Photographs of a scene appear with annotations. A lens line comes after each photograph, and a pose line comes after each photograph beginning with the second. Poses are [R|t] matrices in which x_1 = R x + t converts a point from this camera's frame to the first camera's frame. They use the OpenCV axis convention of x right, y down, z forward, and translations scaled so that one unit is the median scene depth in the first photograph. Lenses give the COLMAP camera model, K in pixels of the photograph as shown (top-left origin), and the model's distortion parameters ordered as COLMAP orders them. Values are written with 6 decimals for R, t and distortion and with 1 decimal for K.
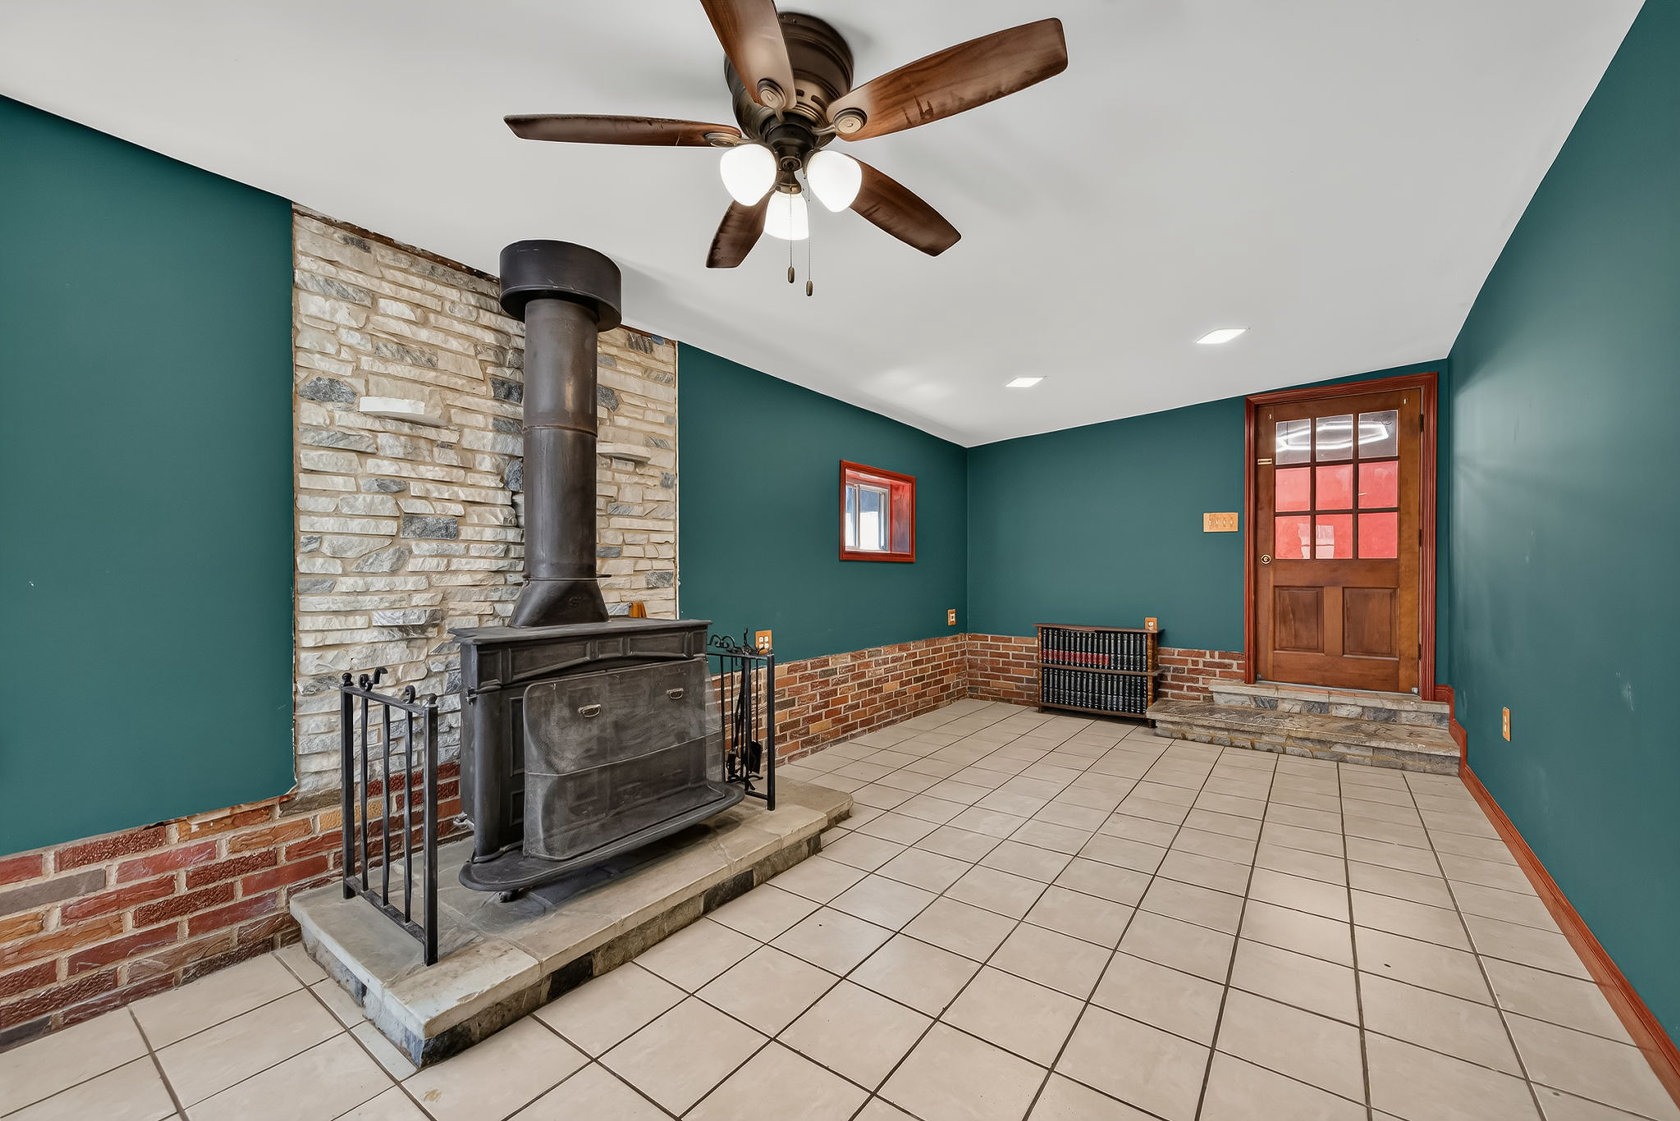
lens RADIAL K [[655.9, 0, 844.4], [0, 655.9, 572.9], [0, 0, 1]] dist [0.007494, -0.001479]
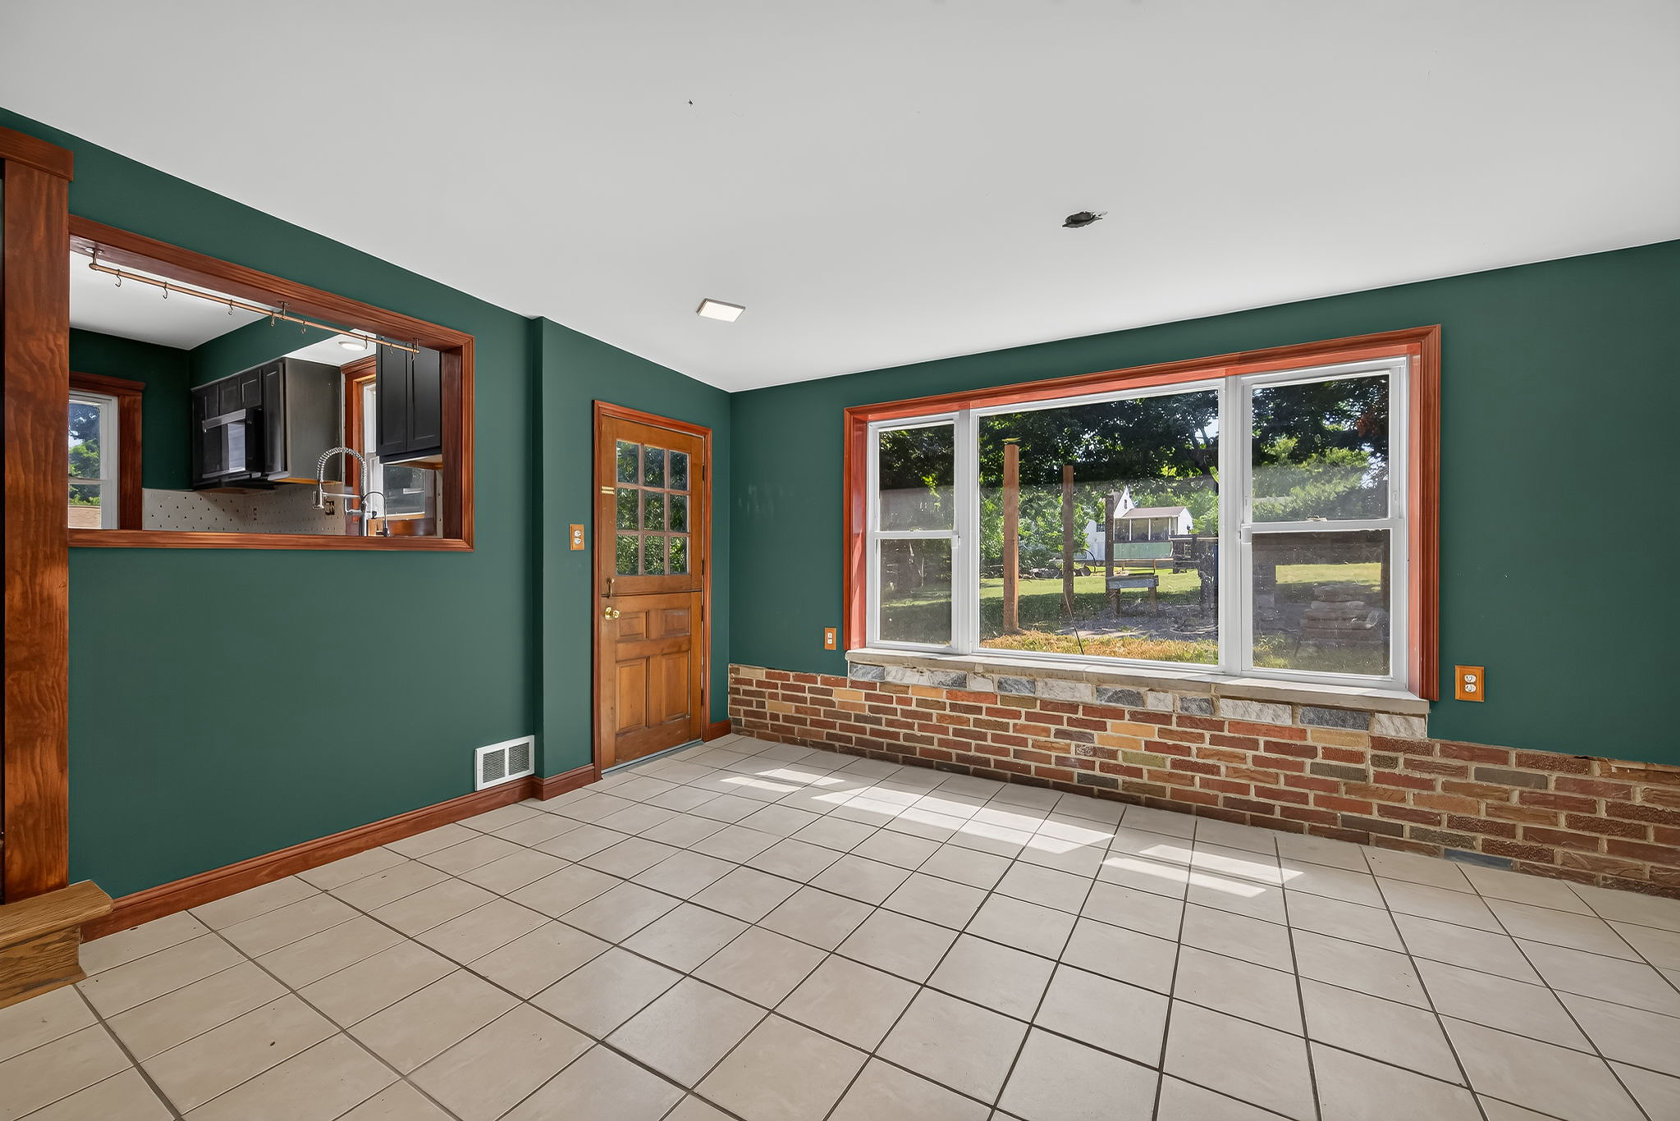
lens RADIAL K [[655.9, 0, 848.4], [0, 655.9, 562.0], [0, 0, 1]] dist [0.007494, -0.001479]
pose [[0.084050, 0.002496, -0.996458, 0.096691], [-0.009051, 0.999958, 0.001741, -0.001723], [0.996420, 0.008873, 0.084070, -0.347802]]
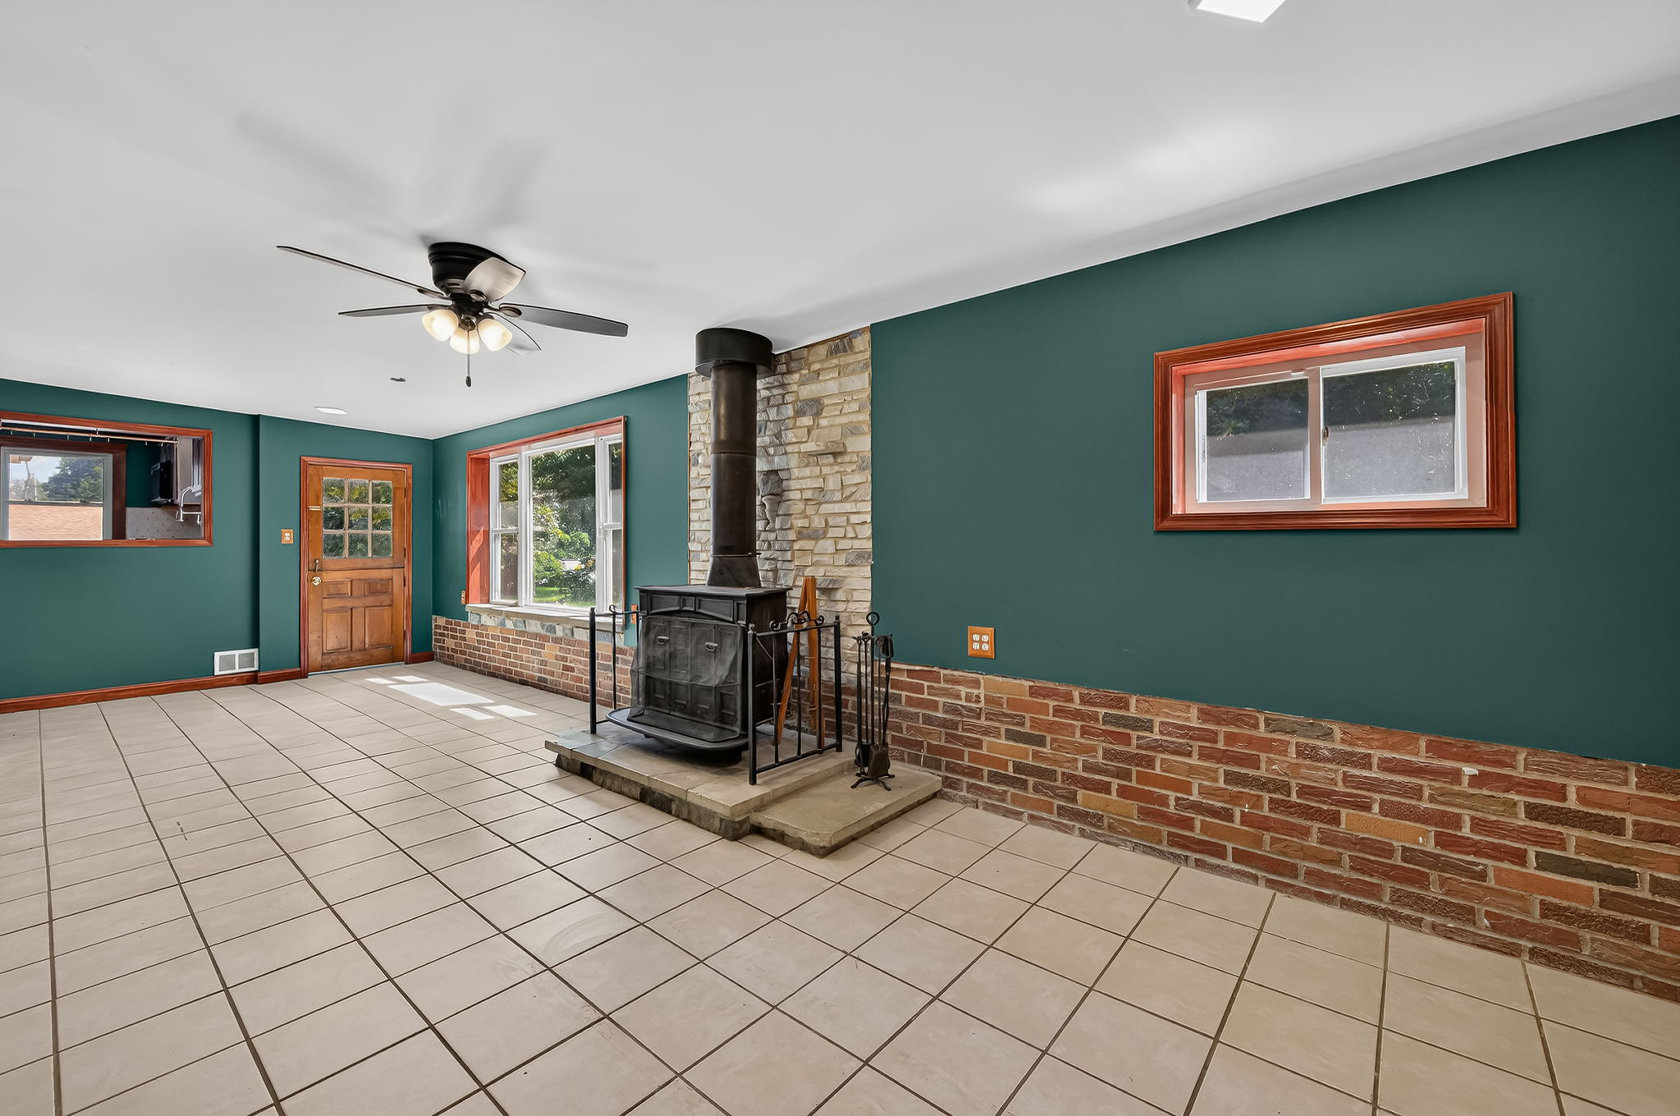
lens RADIAL K [[655.9, 0, 824.5], [0, 655.9, 544.1], [0, 0, 1]] dist [0.007494, -0.001479]
pose [[-0.070728, -0.005103, -0.997483, 0.784683], [-0.001072, 0.999987, -0.005040, -0.007071], [0.997495, 0.000712, -0.070733, 1.026038]]
